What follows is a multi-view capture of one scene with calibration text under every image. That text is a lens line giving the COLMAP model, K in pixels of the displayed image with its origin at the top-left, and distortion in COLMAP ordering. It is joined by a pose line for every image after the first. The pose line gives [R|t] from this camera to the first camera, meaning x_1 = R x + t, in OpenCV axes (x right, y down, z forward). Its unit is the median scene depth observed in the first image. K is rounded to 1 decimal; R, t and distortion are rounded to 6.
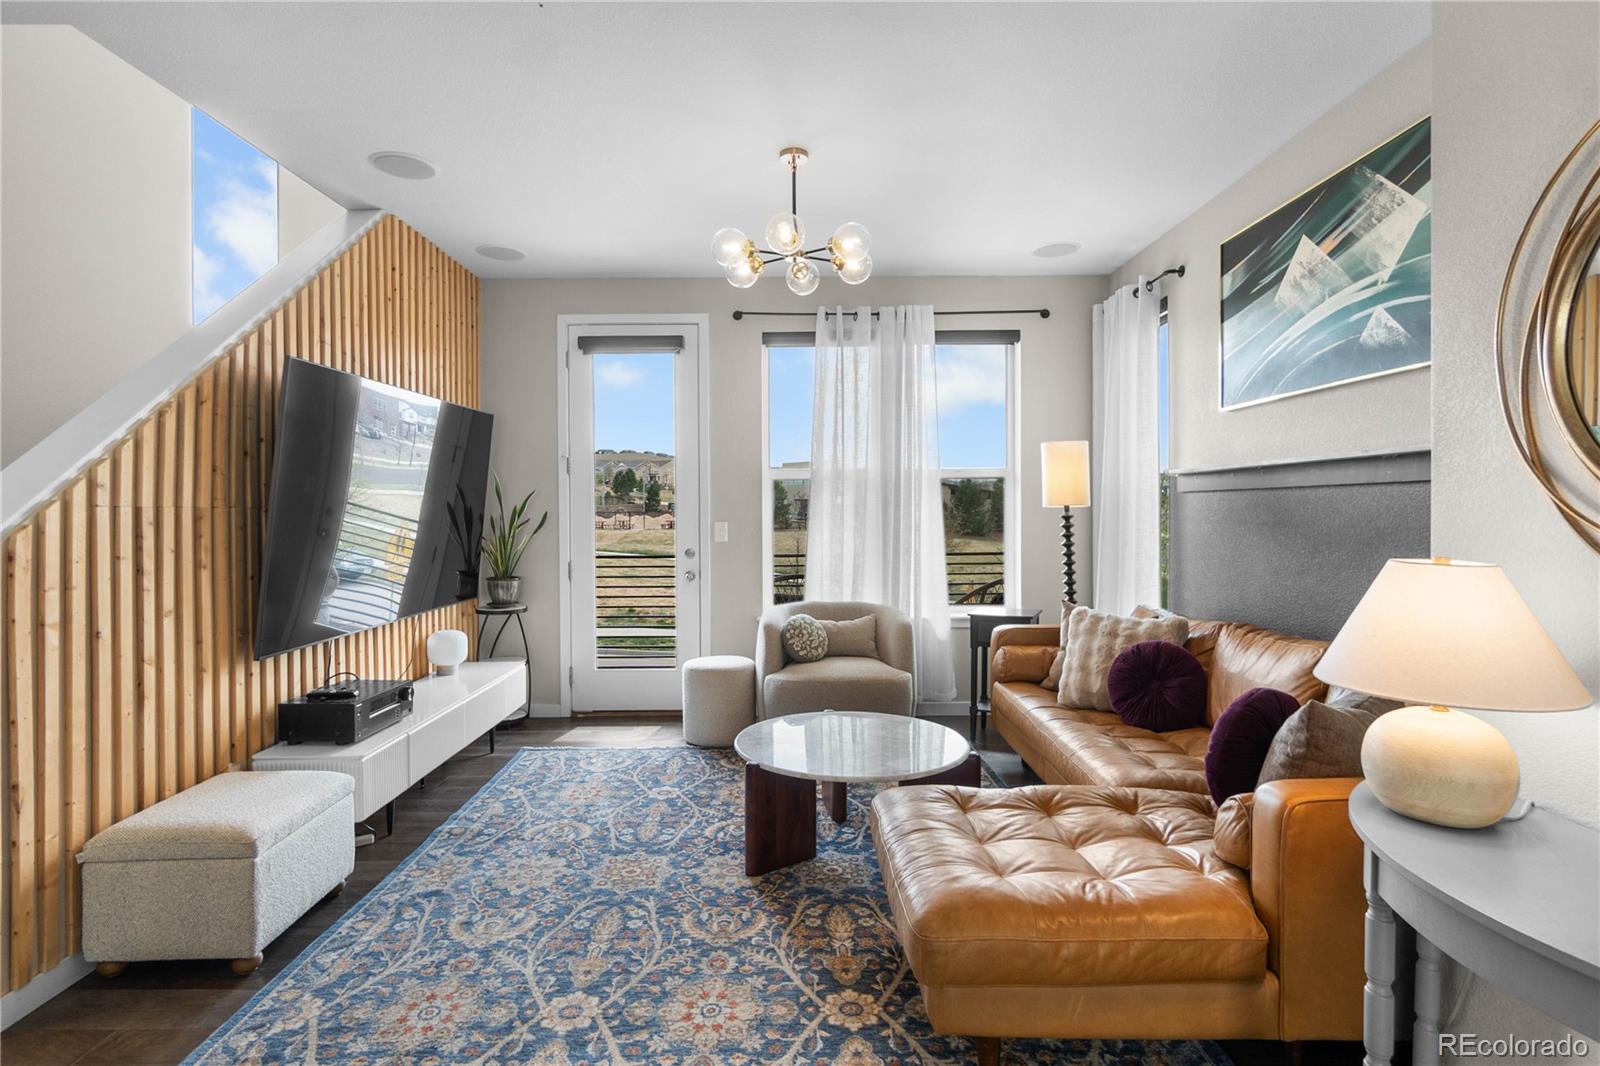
lens RADIAL K [[803.1, 0, 811.9], [0, 803.1, 527.0], [0, 0, 1]] dist [-0.010931, 0.002185]
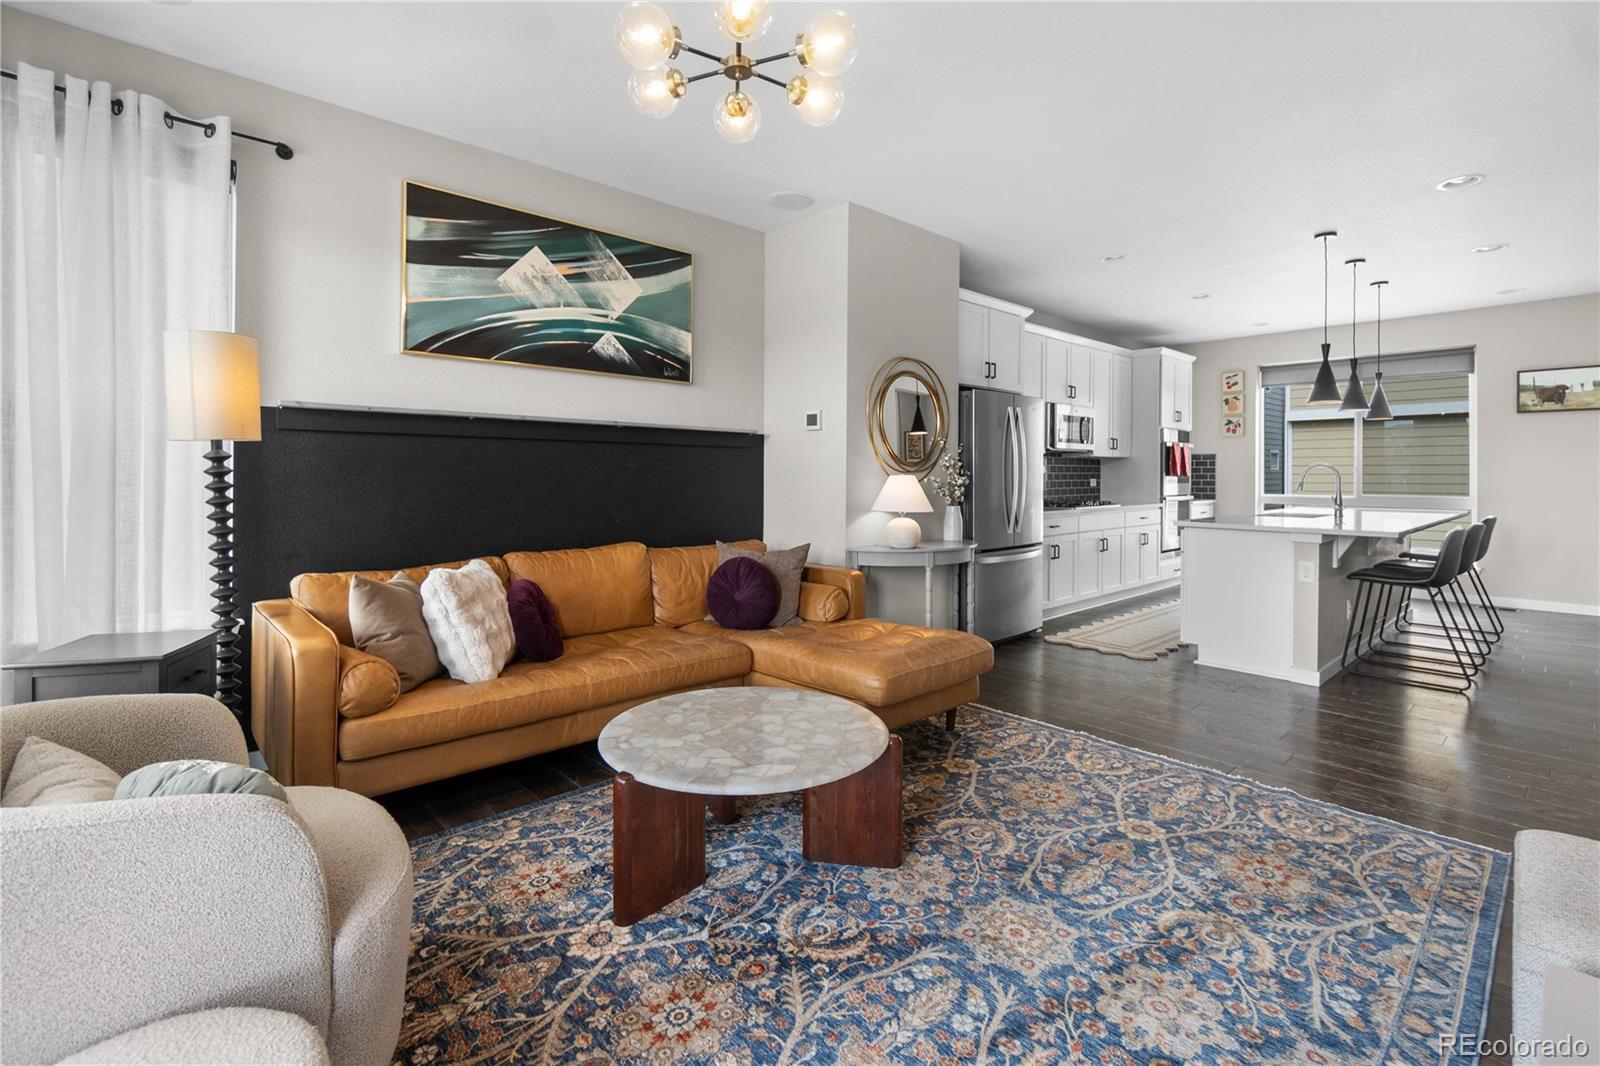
lens RADIAL K [[706.0, 0, 795.2], [0, 706.0, 484.8], [0, 0, 1]] dist [-0.006606, 0.001746]
pose [[-0.650011, -0.008947, 0.759872, -0.454346], [0.015118, 0.999581, 0.024701, 0.000718], [-0.759774, 0.027544, -0.649604, 1.221997]]
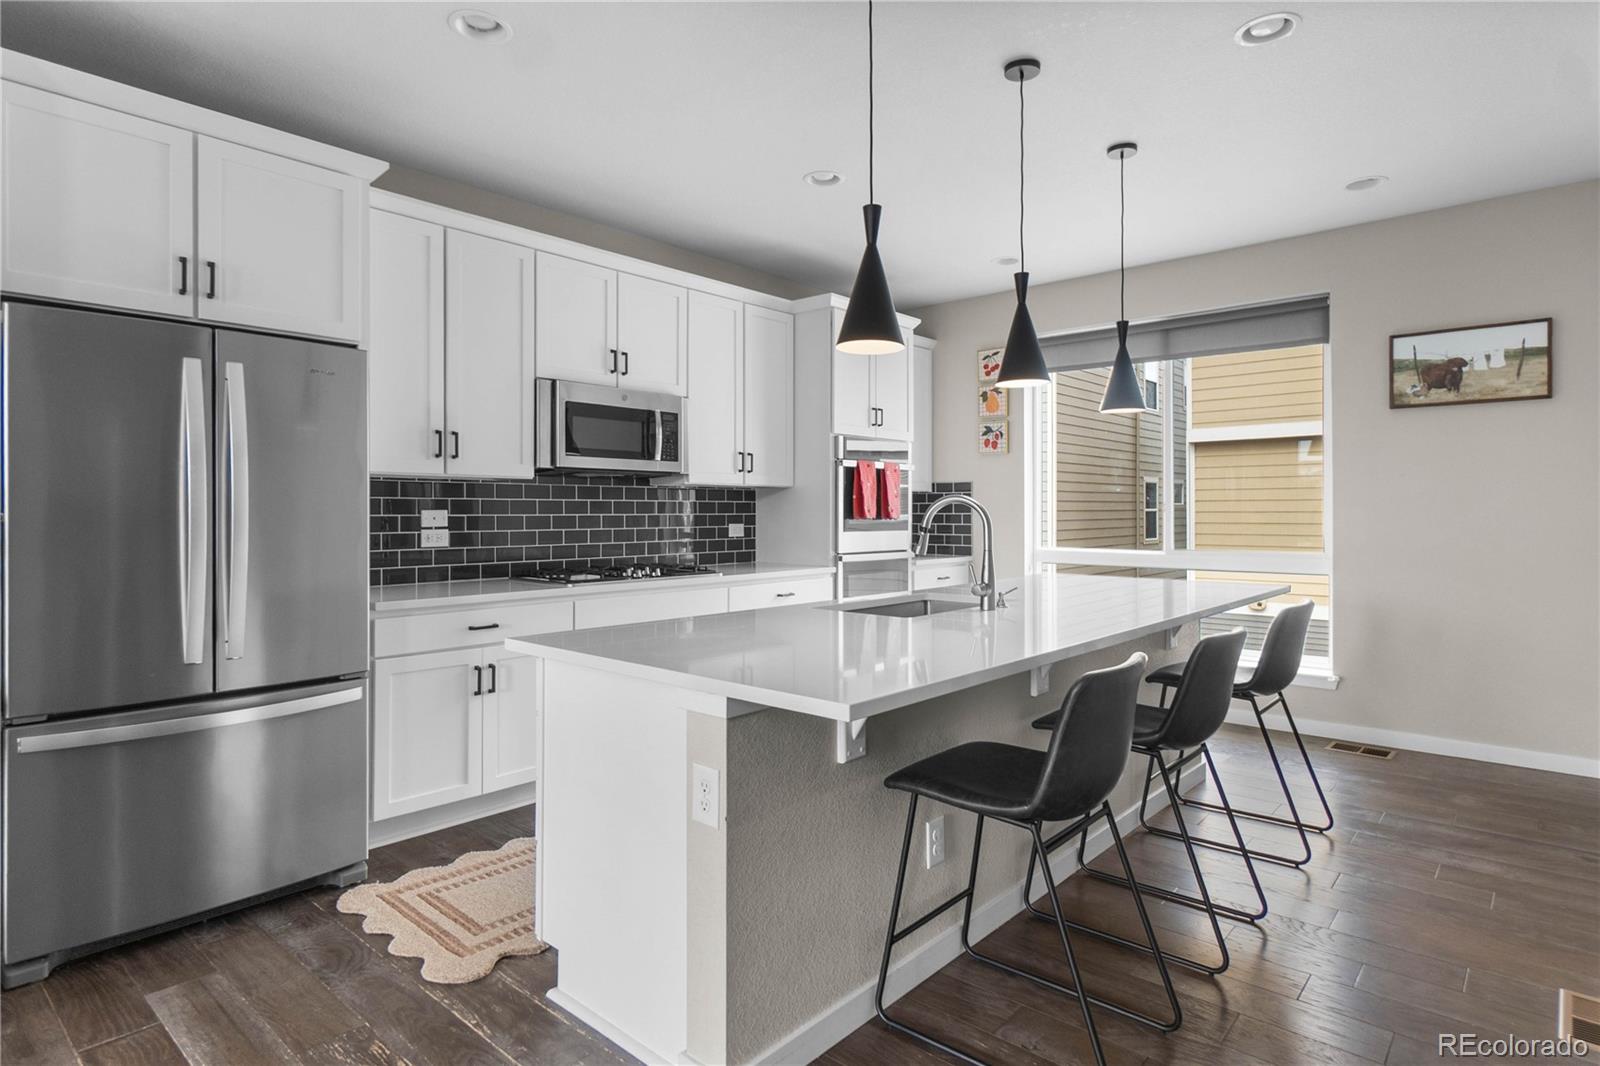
lens RADIAL K [[864.8, 0, 788.1], [0, 864.8, 507.1], [0, 0, 1]] dist [0.007802, 0.003278]
pose [[-0.732838, 0.008197, 0.680353, -0.506382], [0.015781, 0.999863, 0.004952, 0.013908], [-0.680220, 0.014366, -0.732868, 0.202012]]
